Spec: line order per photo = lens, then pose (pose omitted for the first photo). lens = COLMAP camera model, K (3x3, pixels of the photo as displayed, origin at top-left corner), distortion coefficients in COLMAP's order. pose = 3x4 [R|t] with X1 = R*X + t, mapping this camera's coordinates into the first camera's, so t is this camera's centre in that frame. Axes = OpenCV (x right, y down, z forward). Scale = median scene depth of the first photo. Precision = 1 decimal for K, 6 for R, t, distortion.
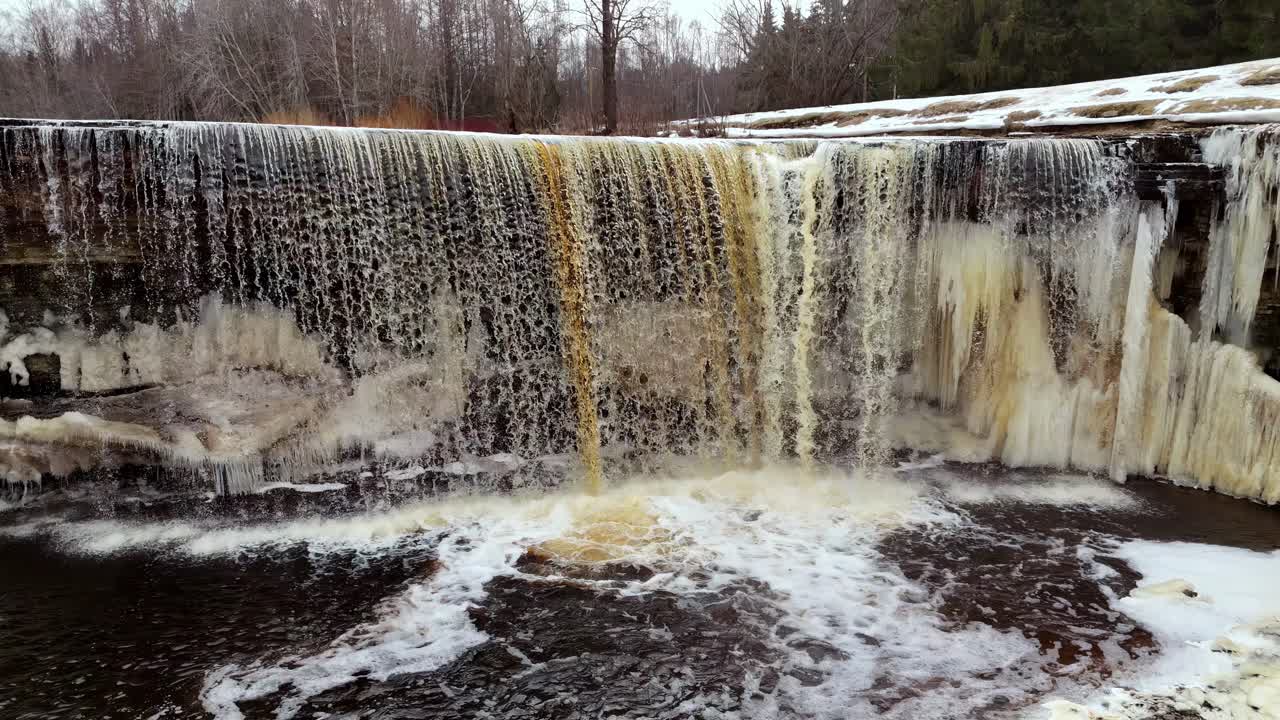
lens RADIAL K [[928.4, 0, 640.0], [0, 928.4, 360.0], [0, 0, 1]] dist [0.078995, -0.075963]
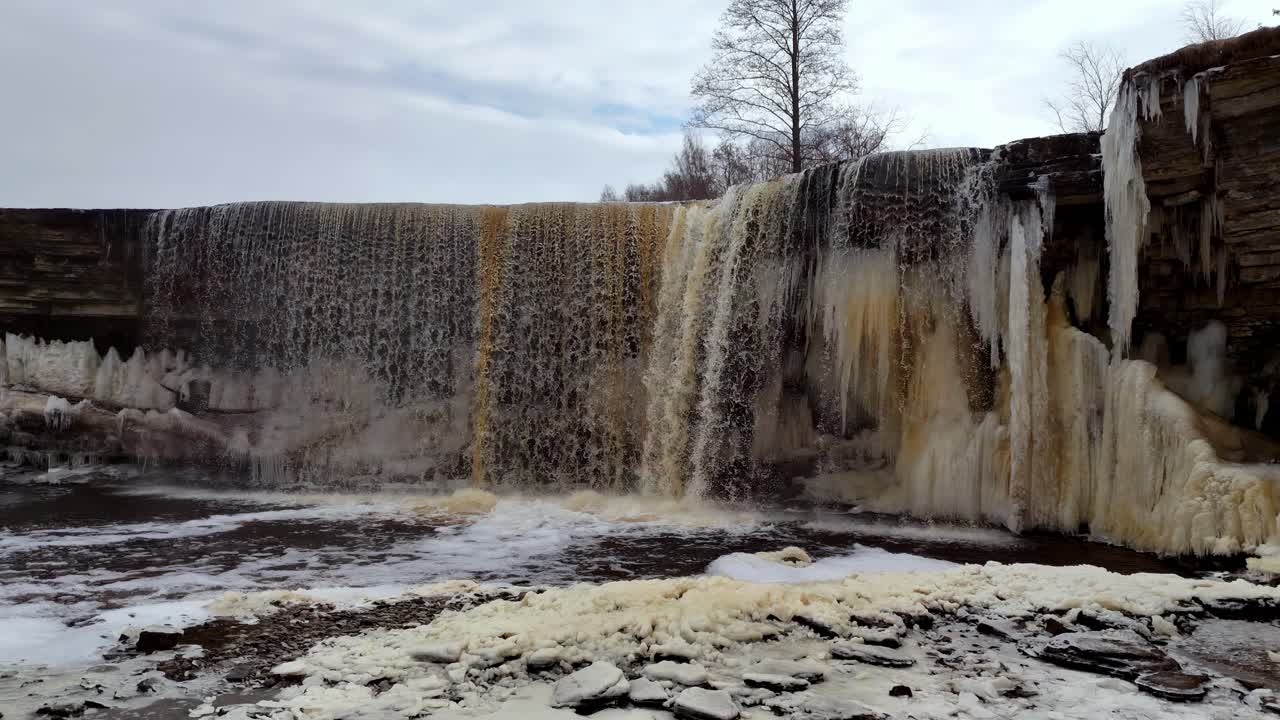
lens RADIAL K [[928.4, 0, 640.0], [0, 928.4, 360.0], [0, 0, 1]] dist [0.078995, -0.075963]
pose [[0.870850, -0.015893, -0.491292, 0.652876], [-0.093761, 0.975755, -0.197764, 0.183442], [0.482524, 0.218287, 0.848246, 0.111900]]
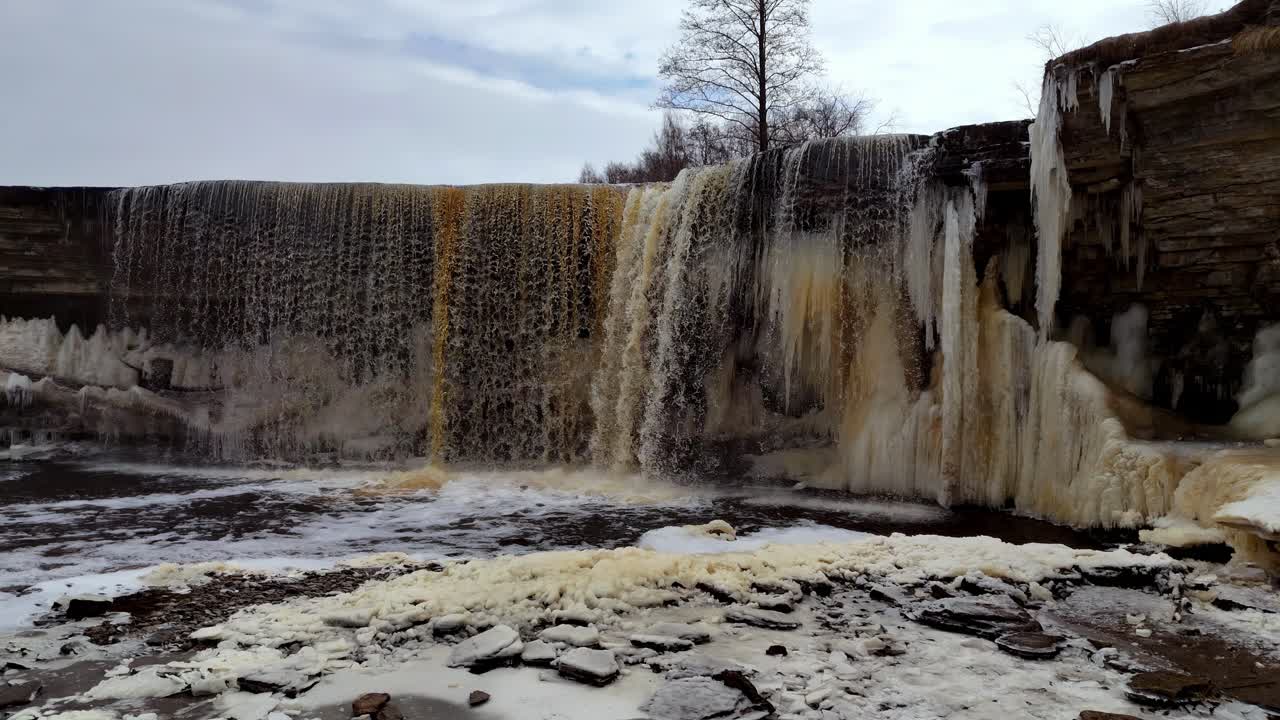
lens RADIAL K [[928.4, 0, 640.0], [0, 928.4, 360.0], [0, 0, 1]] dist [0.078995, -0.075963]
pose [[0.878987, -0.002061, -0.476841, 0.696952], [-0.093584, 0.979798, -0.176743, 0.182745], [0.467572, 0.199980, 0.861037, 0.109903]]
